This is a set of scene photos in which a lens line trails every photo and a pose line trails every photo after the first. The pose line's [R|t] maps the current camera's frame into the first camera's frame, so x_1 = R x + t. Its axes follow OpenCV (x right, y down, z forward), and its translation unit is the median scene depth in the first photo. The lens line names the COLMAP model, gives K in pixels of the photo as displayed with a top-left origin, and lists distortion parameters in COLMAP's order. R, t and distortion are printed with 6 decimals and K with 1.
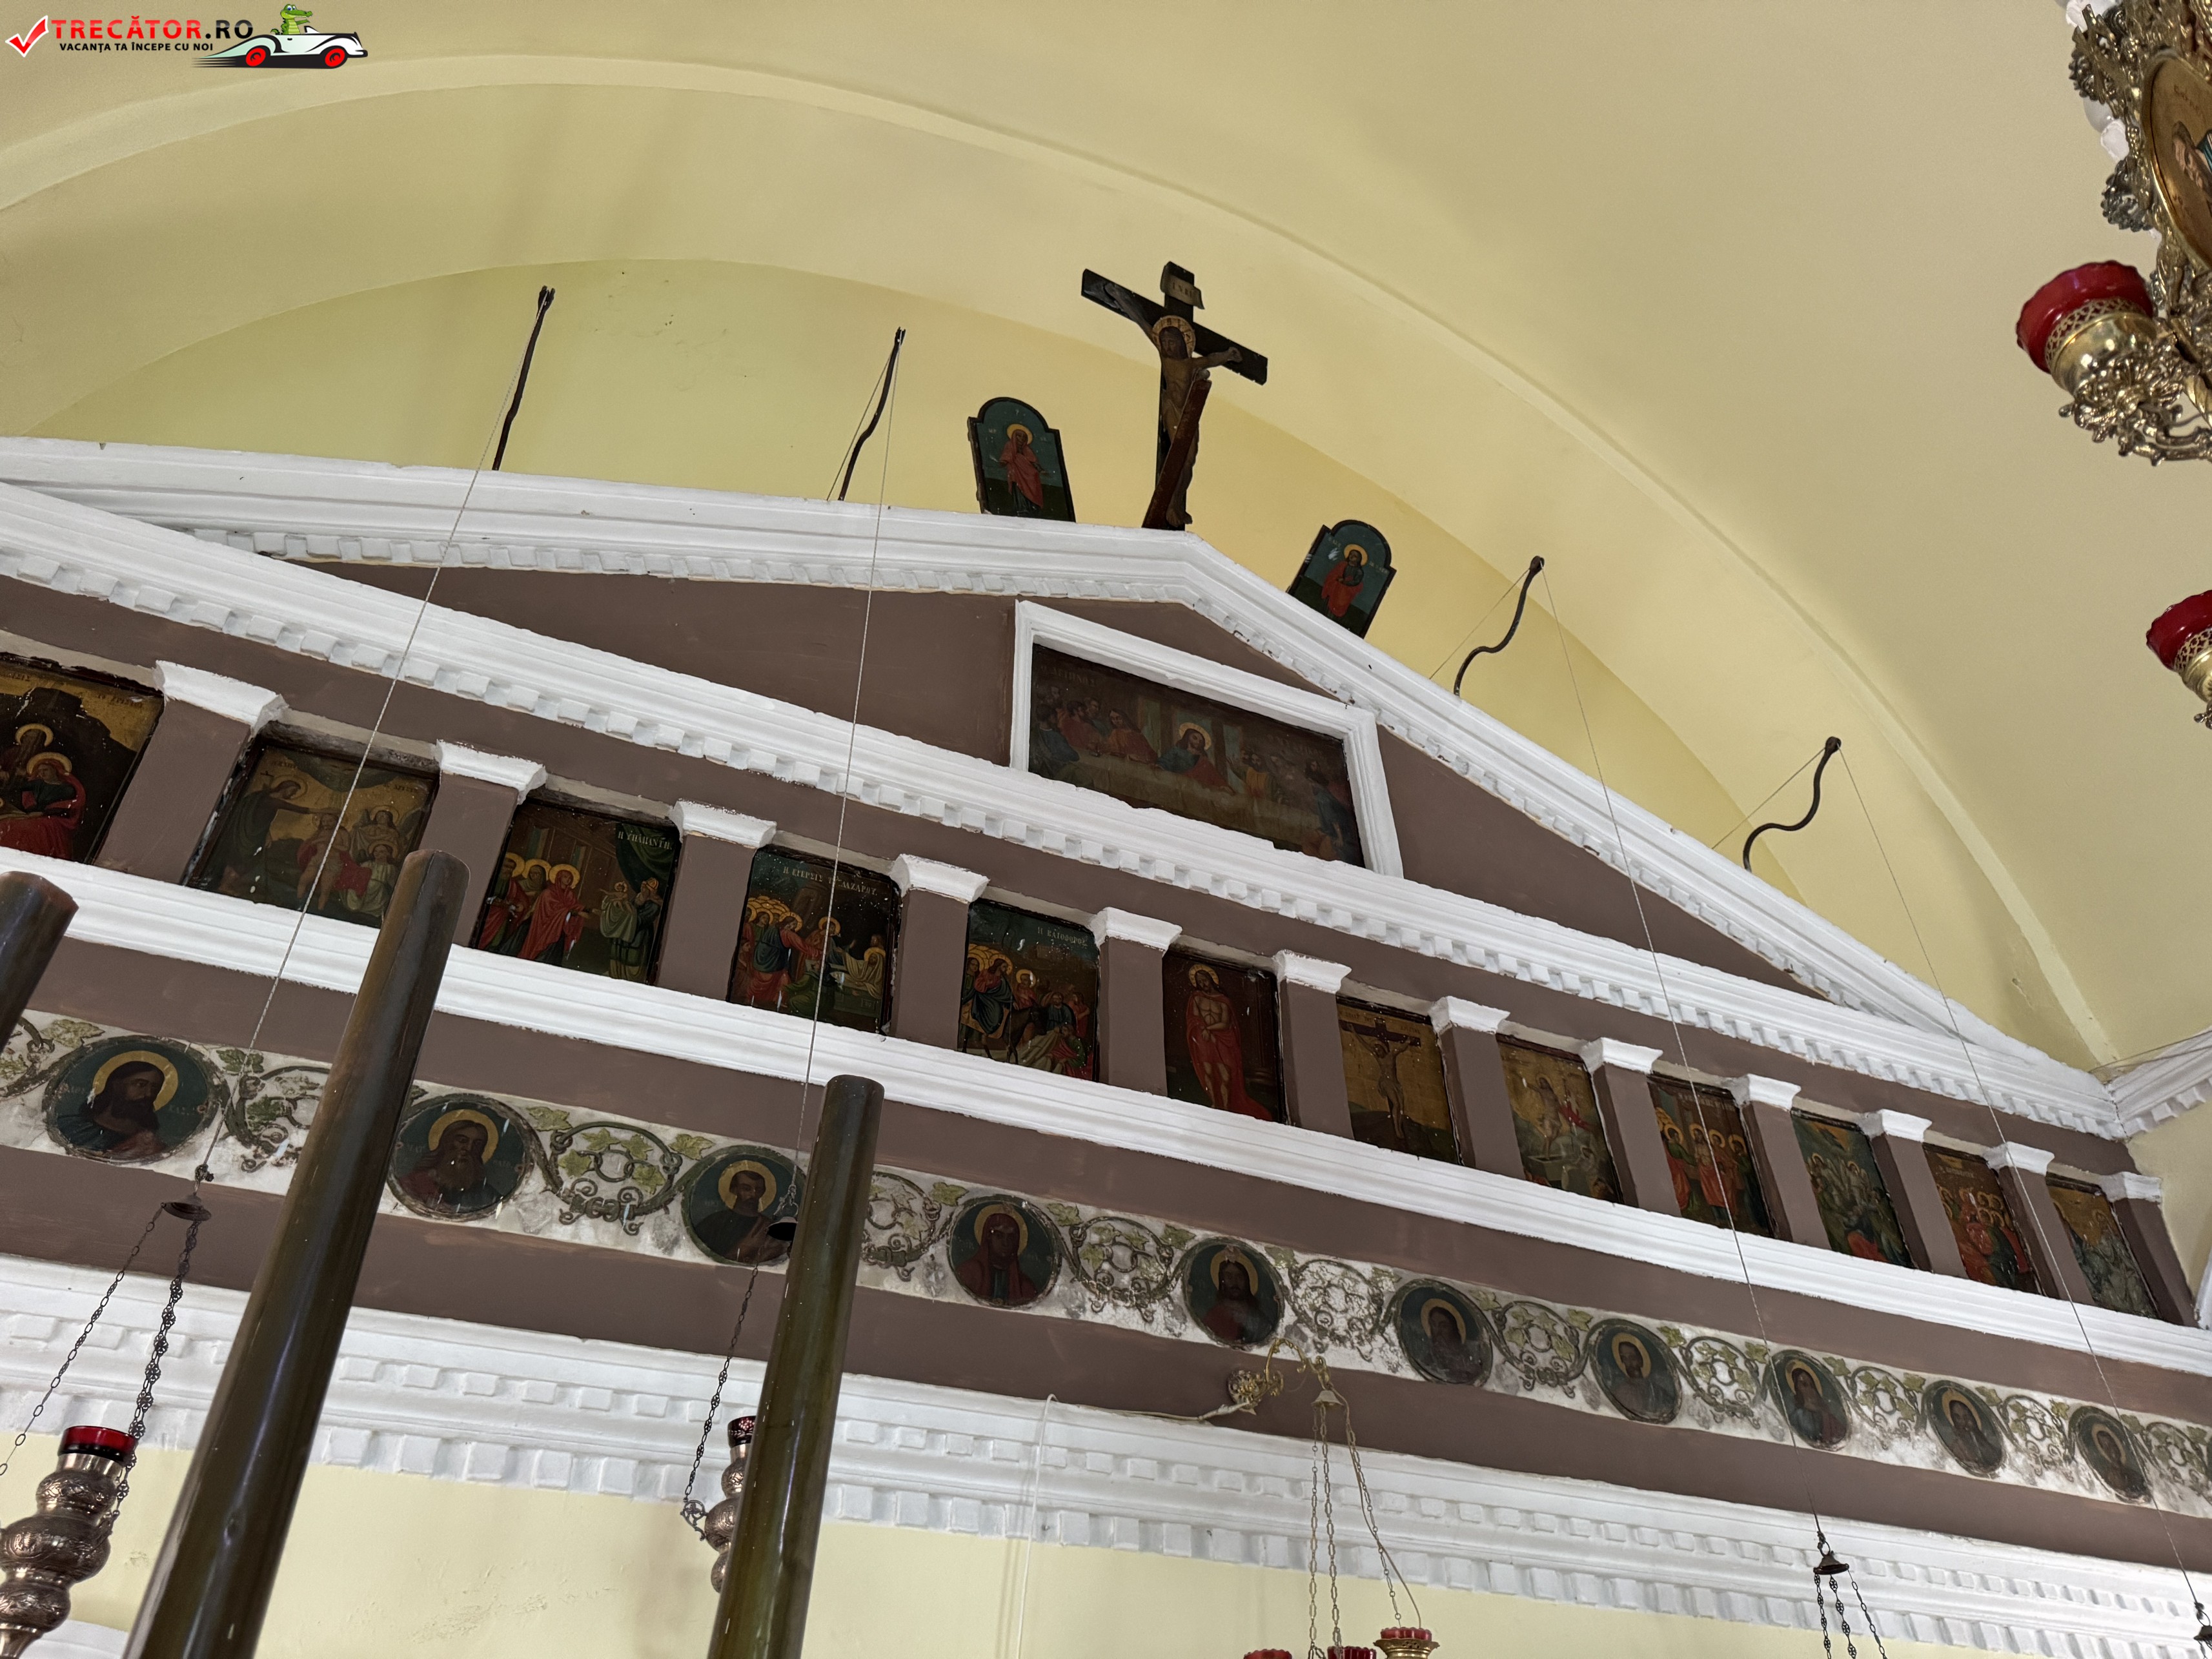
lens RADIAL K [[1530.3, 0, 1111.2], [0, 1530.3, 818.8], [0, 0, 1]] dist [0.036088, -0.044518]
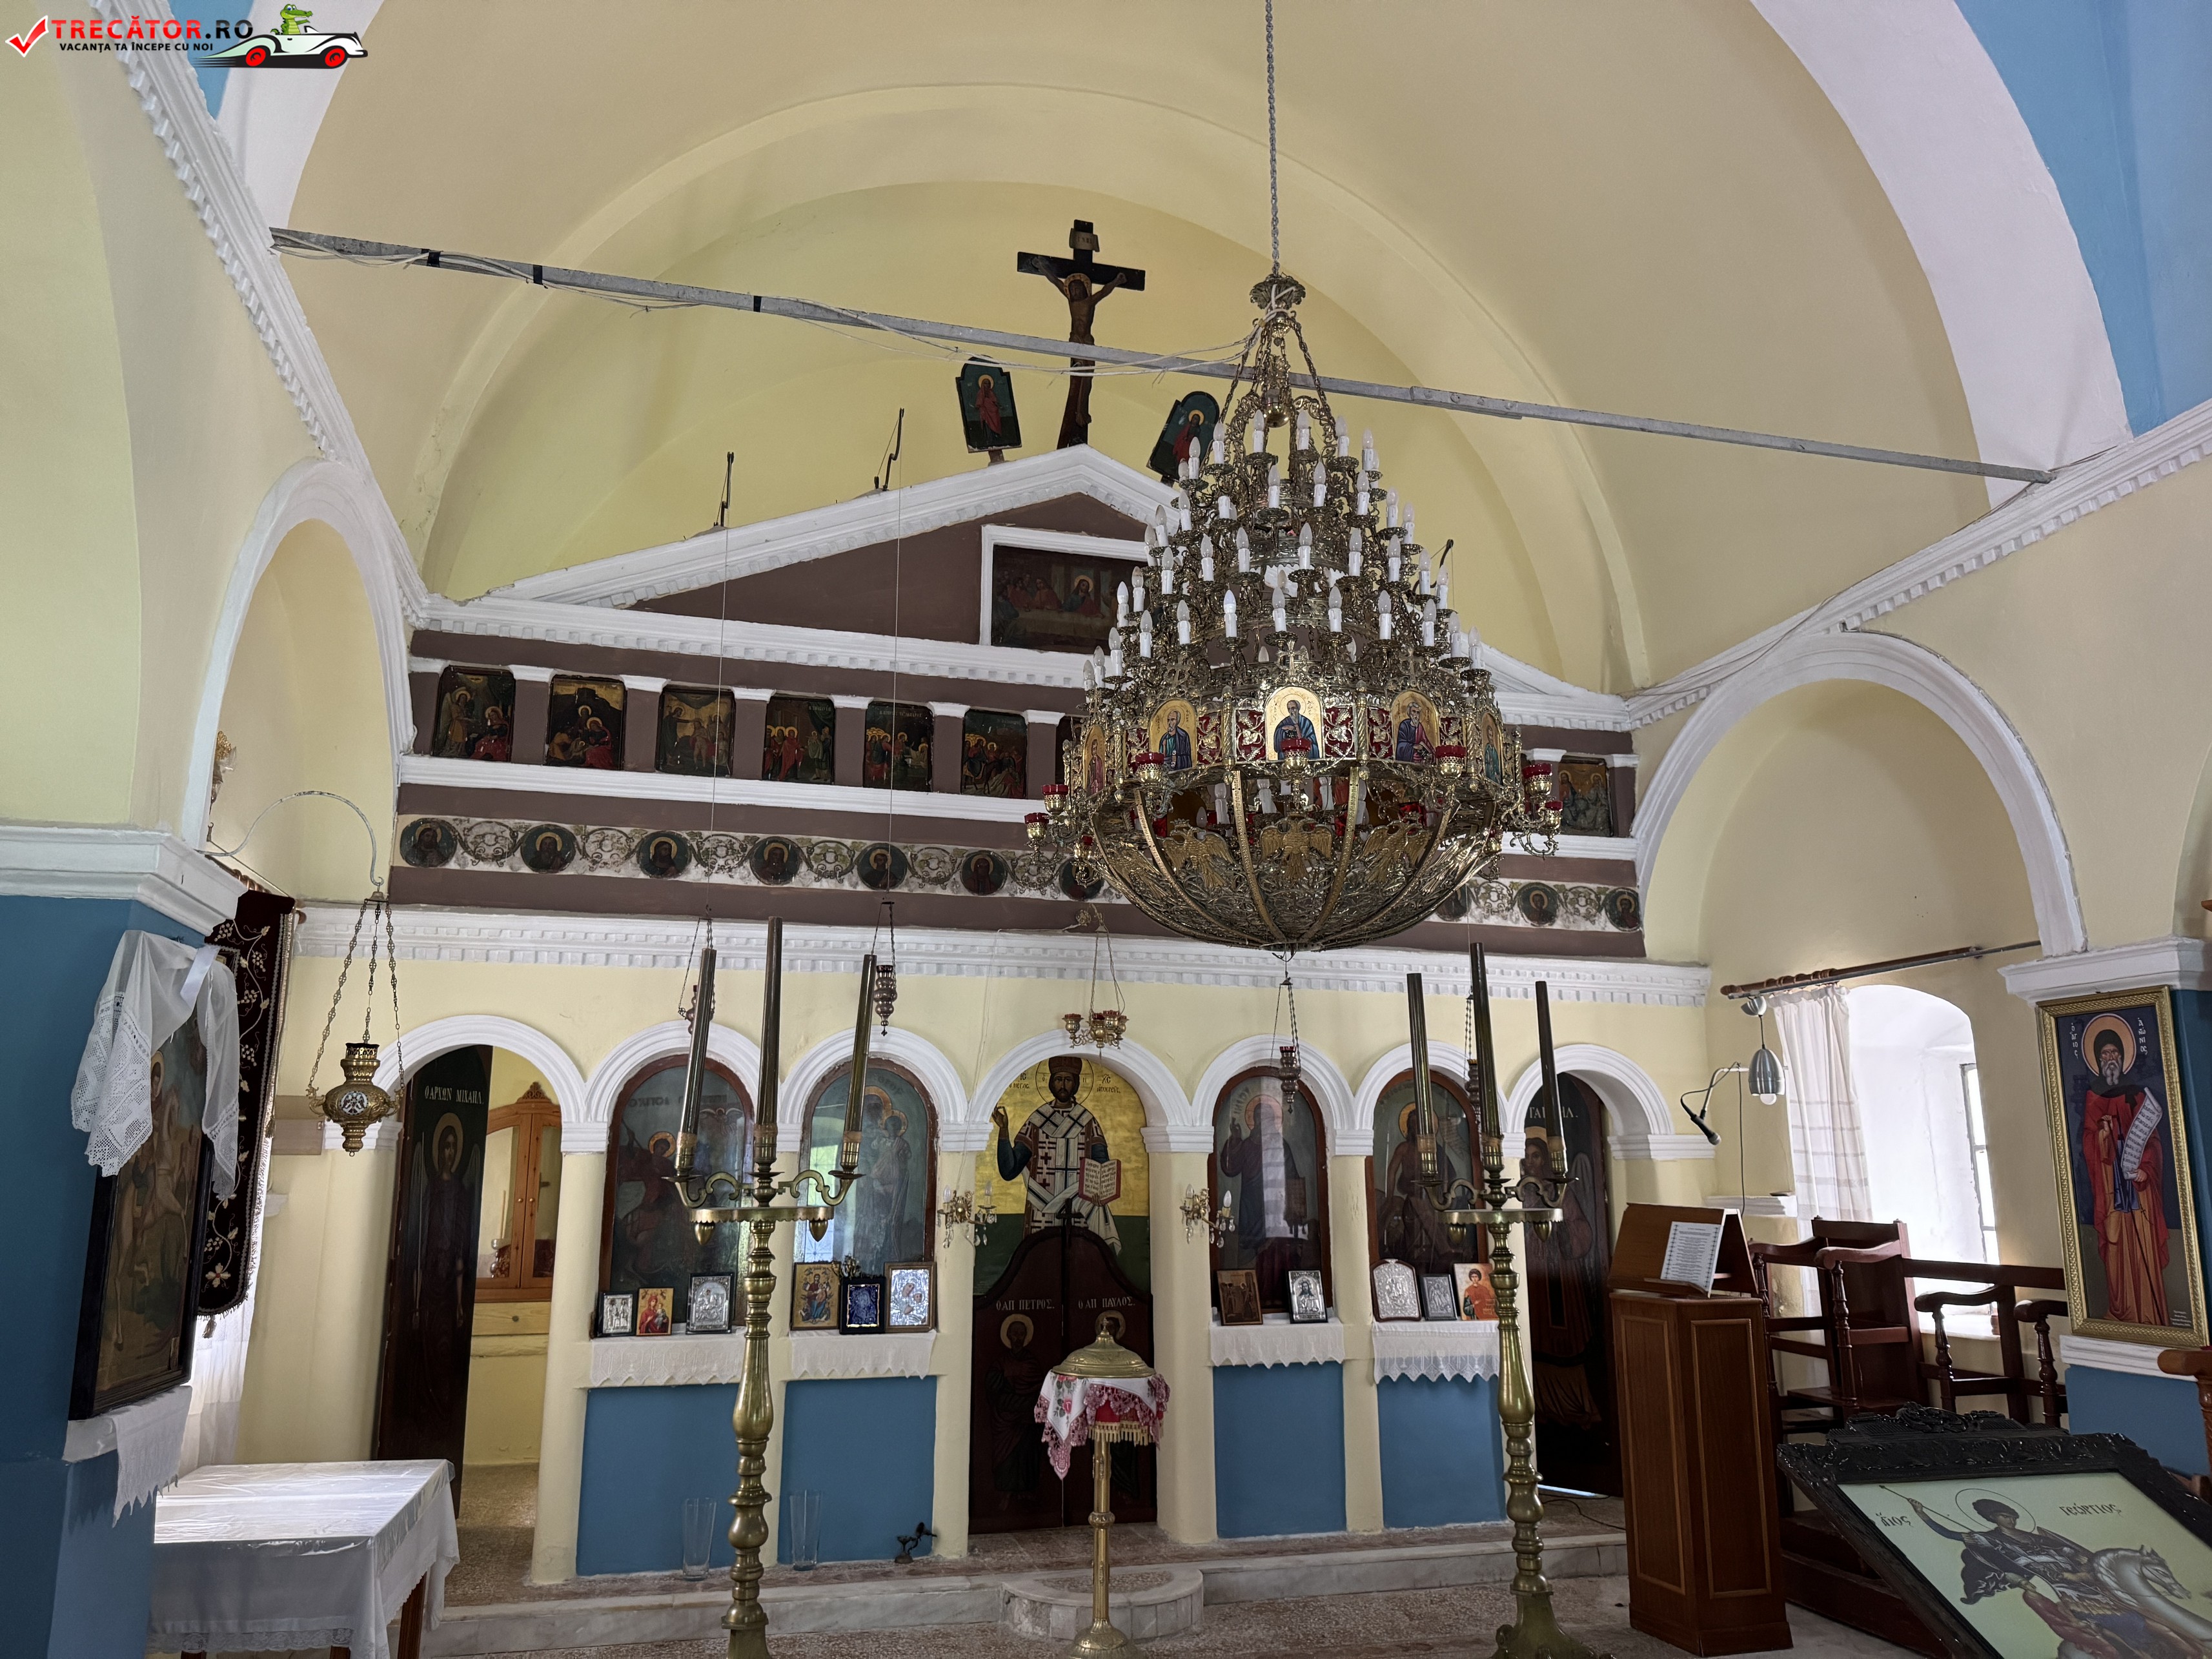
lens RADIAL K [[1530.3, 0, 1094.8], [0, 1530.3, 831.9], [0, 0, 1]] dist [0.036088, -0.044518]
pose [[0.987133, -0.020098, -0.158631, 0.468287], [0.091121, 0.885929, 0.454783, -0.830678], [0.131396, -0.463386, 0.876361, -1.058286]]
